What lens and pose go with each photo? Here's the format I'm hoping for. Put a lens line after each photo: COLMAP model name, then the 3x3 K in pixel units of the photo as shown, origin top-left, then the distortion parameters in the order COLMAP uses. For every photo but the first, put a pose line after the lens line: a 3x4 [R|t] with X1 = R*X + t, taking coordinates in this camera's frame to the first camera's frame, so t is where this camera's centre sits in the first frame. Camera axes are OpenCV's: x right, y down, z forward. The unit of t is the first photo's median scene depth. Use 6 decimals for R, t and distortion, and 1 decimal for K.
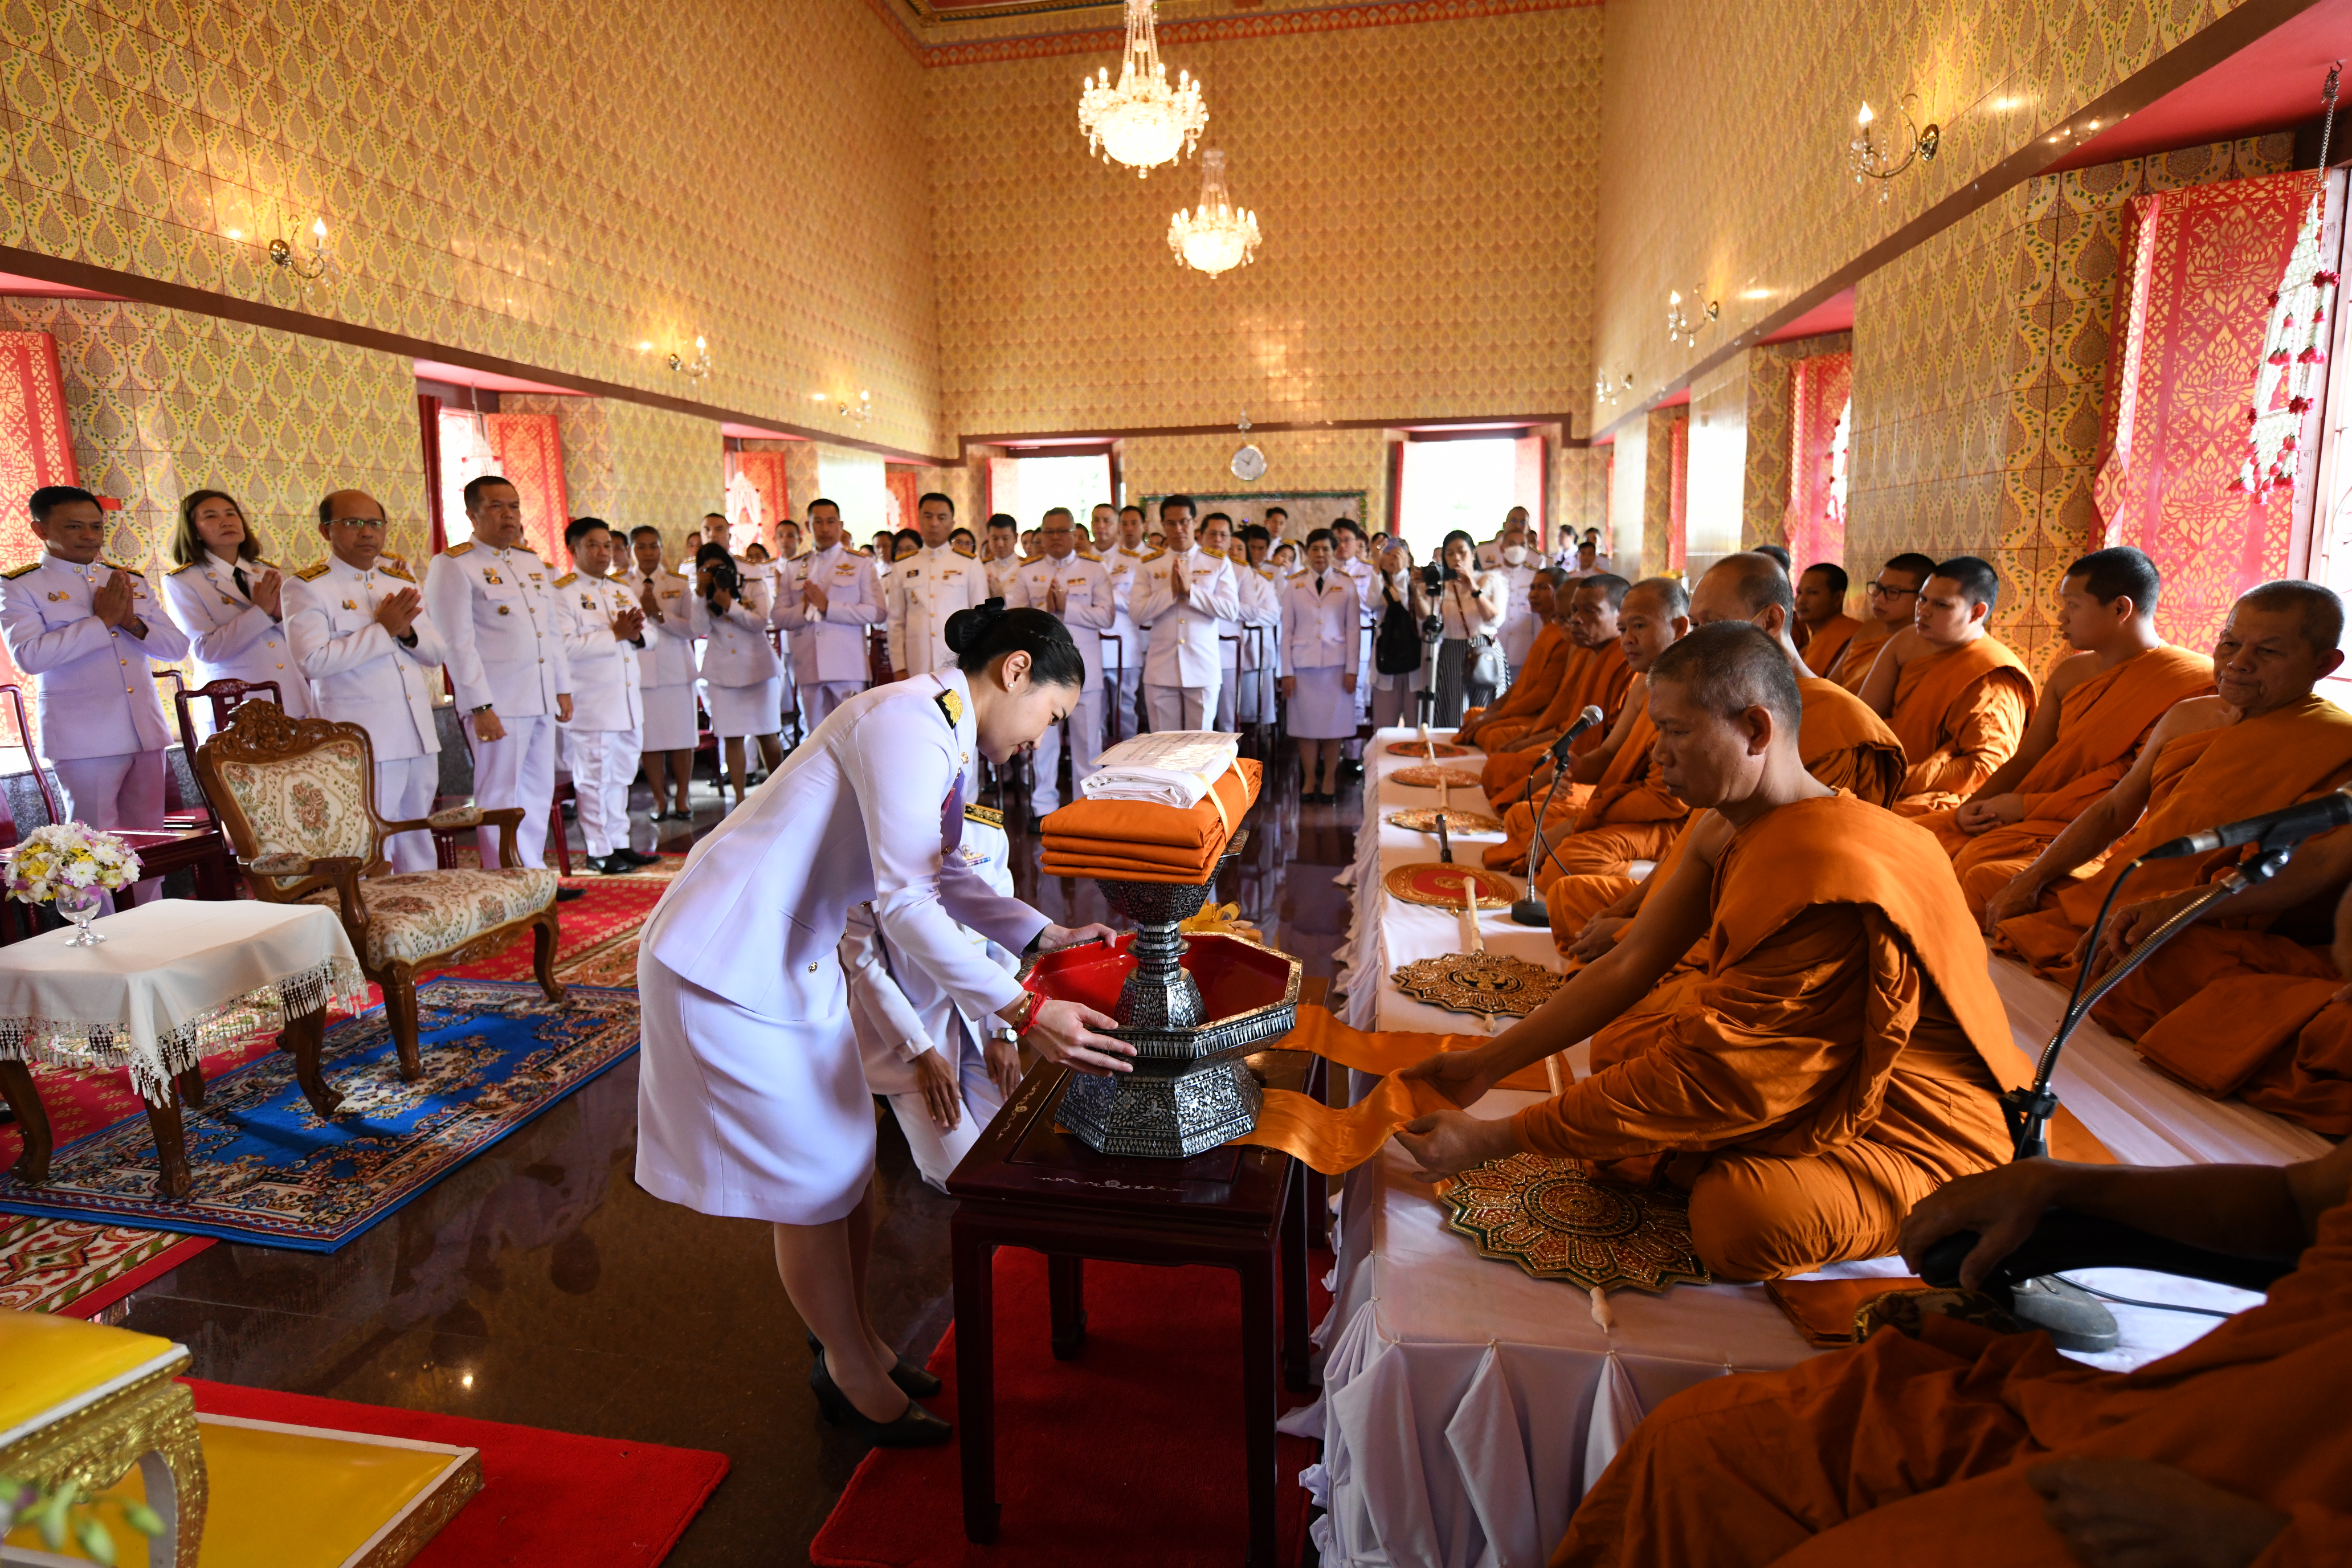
lens RADIAL K [[1189.8, 0, 1176.7], [0, 1189.8, 775.7], [0, 0, 1]] dist [-0.007172, -0.002167]
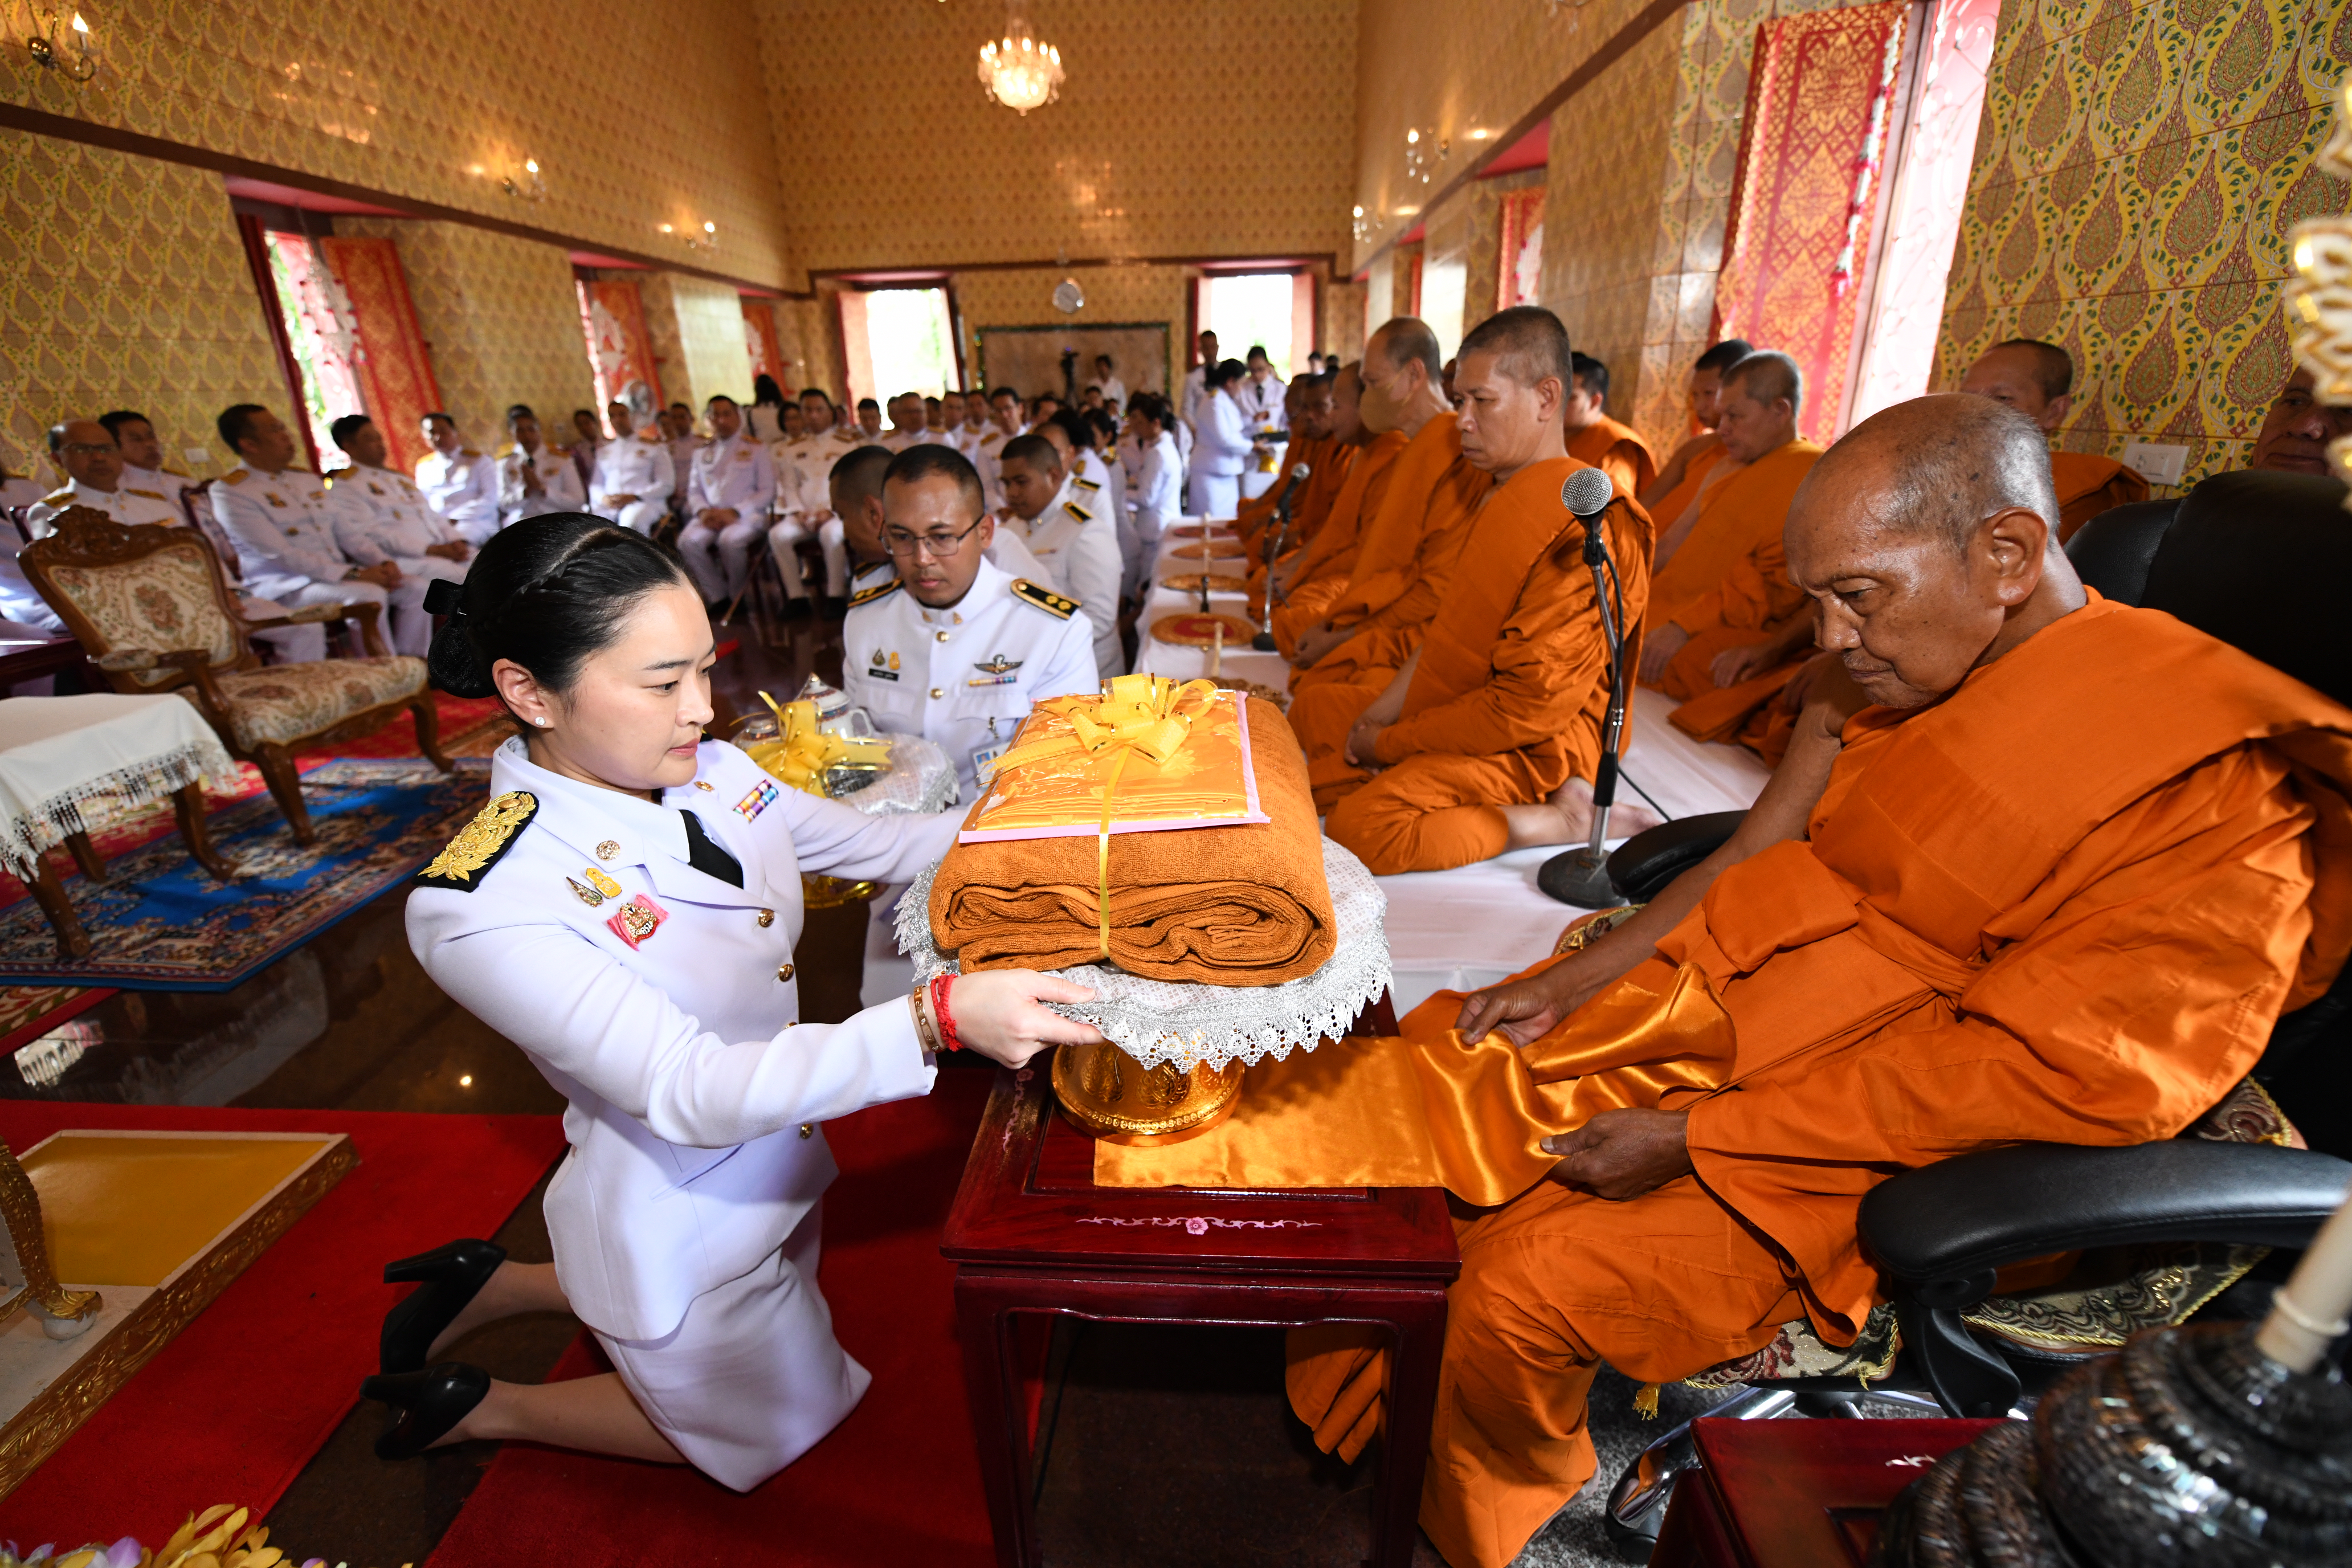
lens RADIAL K [[929.4, 0, 1177.2], [0, 929.4, 781.7], [0, 0, 1]] dist [-0.021446, -0.000874]
pose [[0.989060, -0.062892, 0.133433, 0.041590], [0.033002, 0.975971, 0.215388, 0.024451], [-0.143773, -0.208628, 0.967370, 0.034217]]
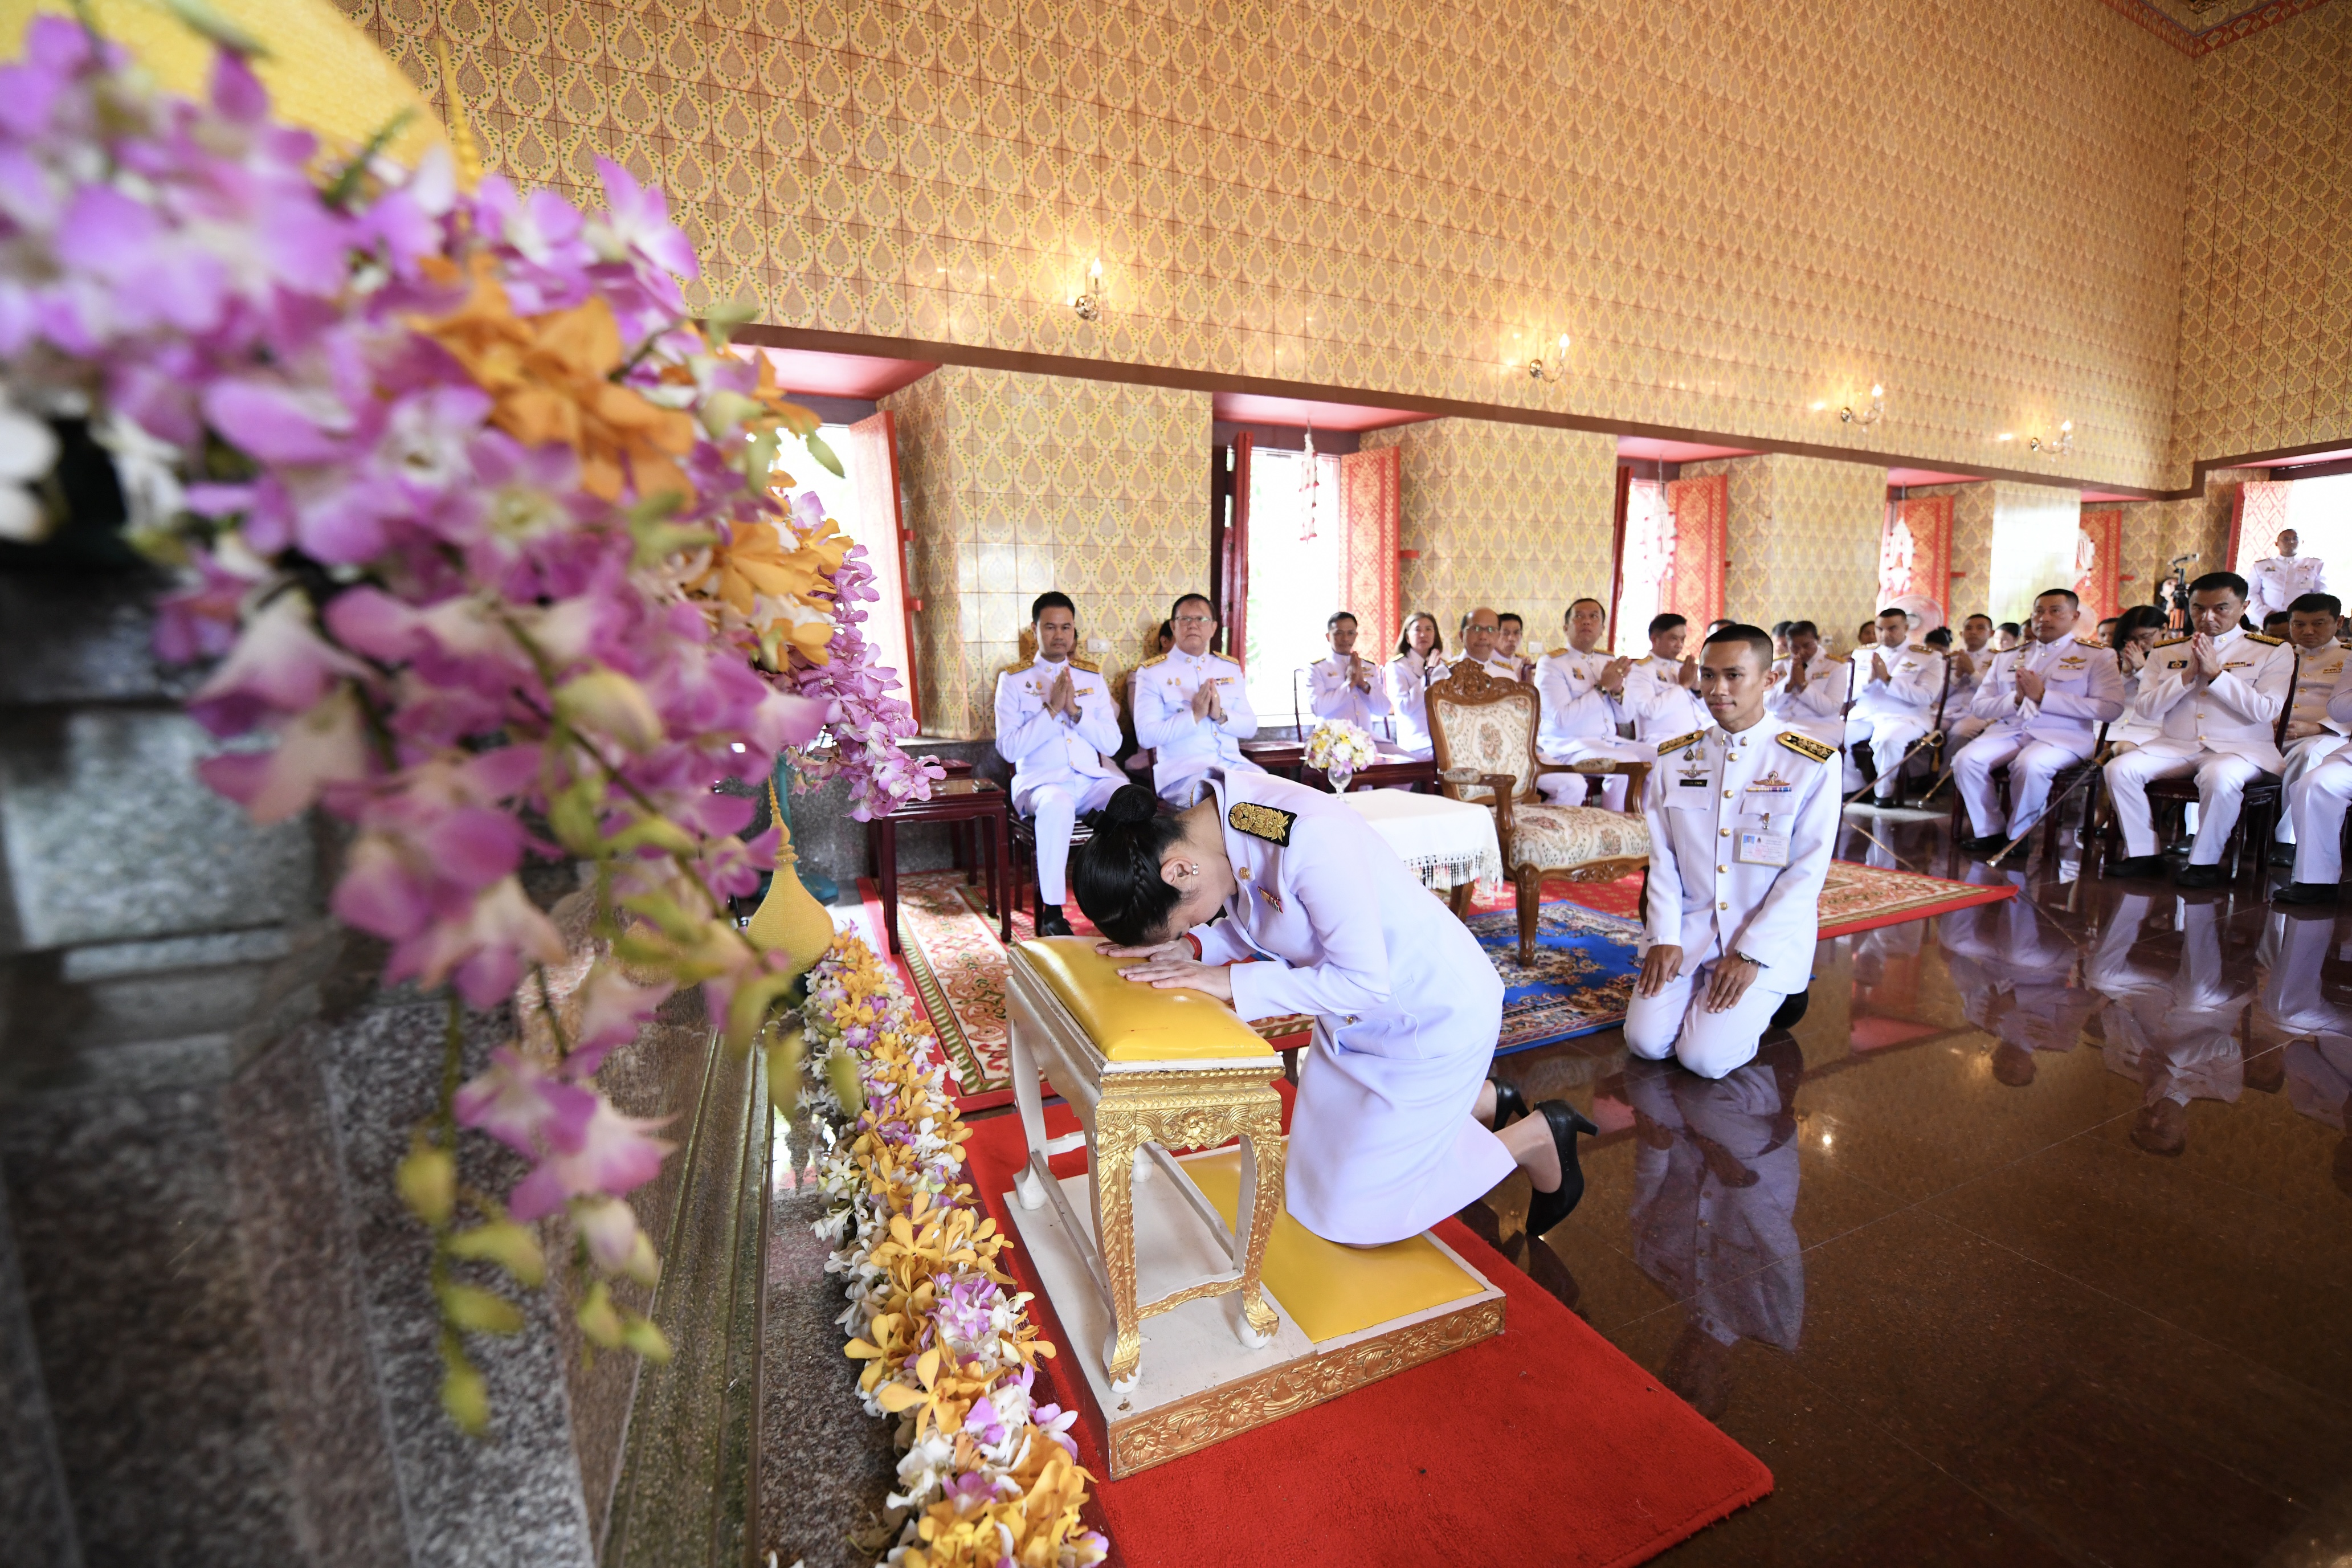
lens RADIAL K [[933.0, 0, 1174.6], [0, 933.0, 777.5], [0, 0, 1]] dist [-0.016161, -0.002929]
pose [[0.547371, 0.098421, -0.831083, -0.050754], [-0.132651, 0.990710, 0.029957, 0.056598], [0.826310, 0.093847, 0.555341, 0.109135]]
